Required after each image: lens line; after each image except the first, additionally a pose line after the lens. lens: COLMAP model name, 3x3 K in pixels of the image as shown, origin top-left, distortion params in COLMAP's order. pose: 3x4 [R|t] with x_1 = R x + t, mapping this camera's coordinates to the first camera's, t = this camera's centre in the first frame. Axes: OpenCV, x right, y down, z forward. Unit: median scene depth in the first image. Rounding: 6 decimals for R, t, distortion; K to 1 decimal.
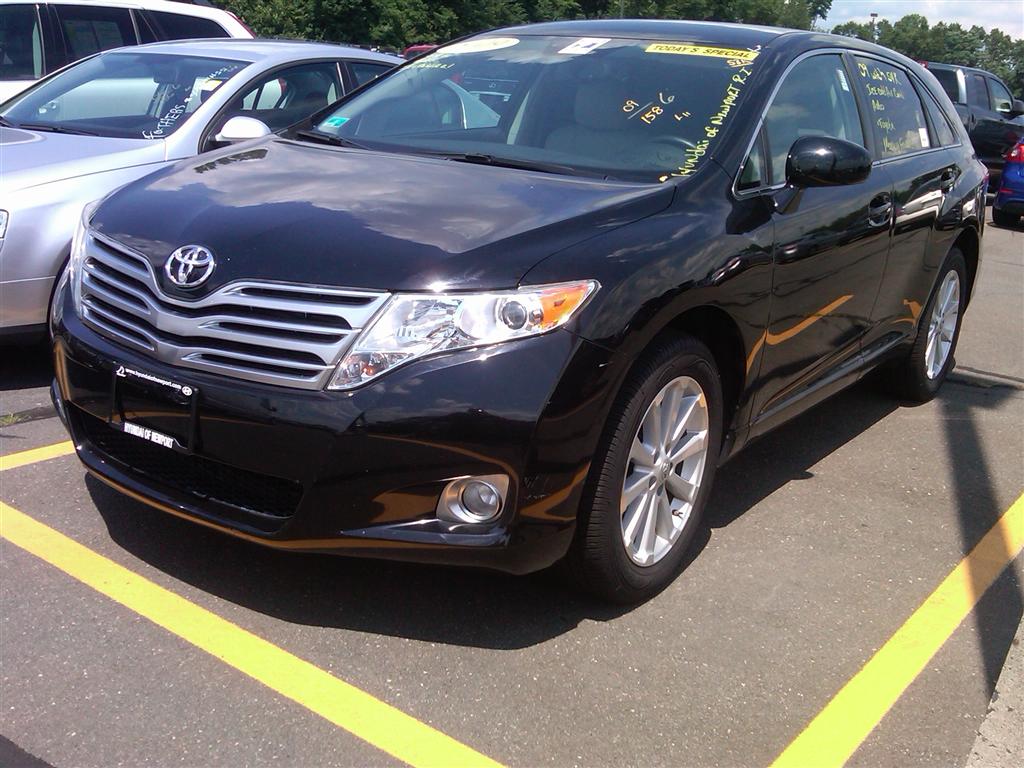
lens RADIAL K [[1025.6, 0, 510.3], [0, 1025.6, 412.4], [0, 0, 1]] dist [0.073134, -0.211514]
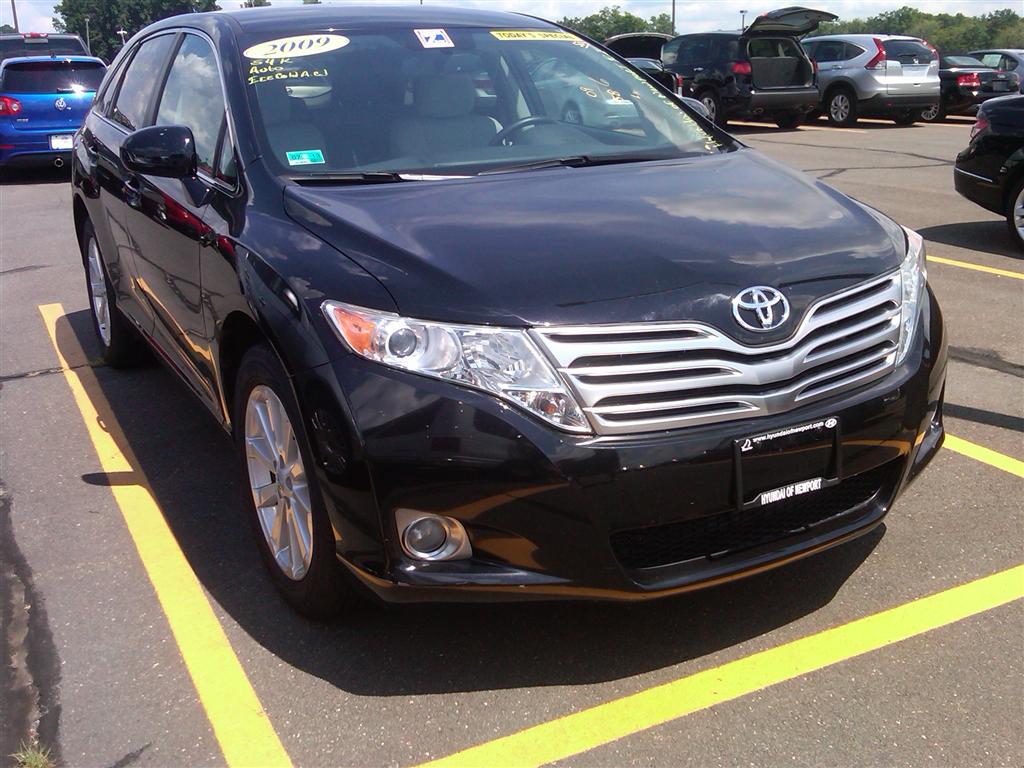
lens RADIAL K [[1025.6, 0, 510.3], [0, 1025.6, 412.4], [0, 0, 1]] dist [0.073134, -0.211514]
pose [[0.376043, -0.333781, 0.864397, -1.243625], [0.295842, 0.927291, 0.229366, -0.338934], [-0.878105, 0.169473, 0.447448, 0.793701]]
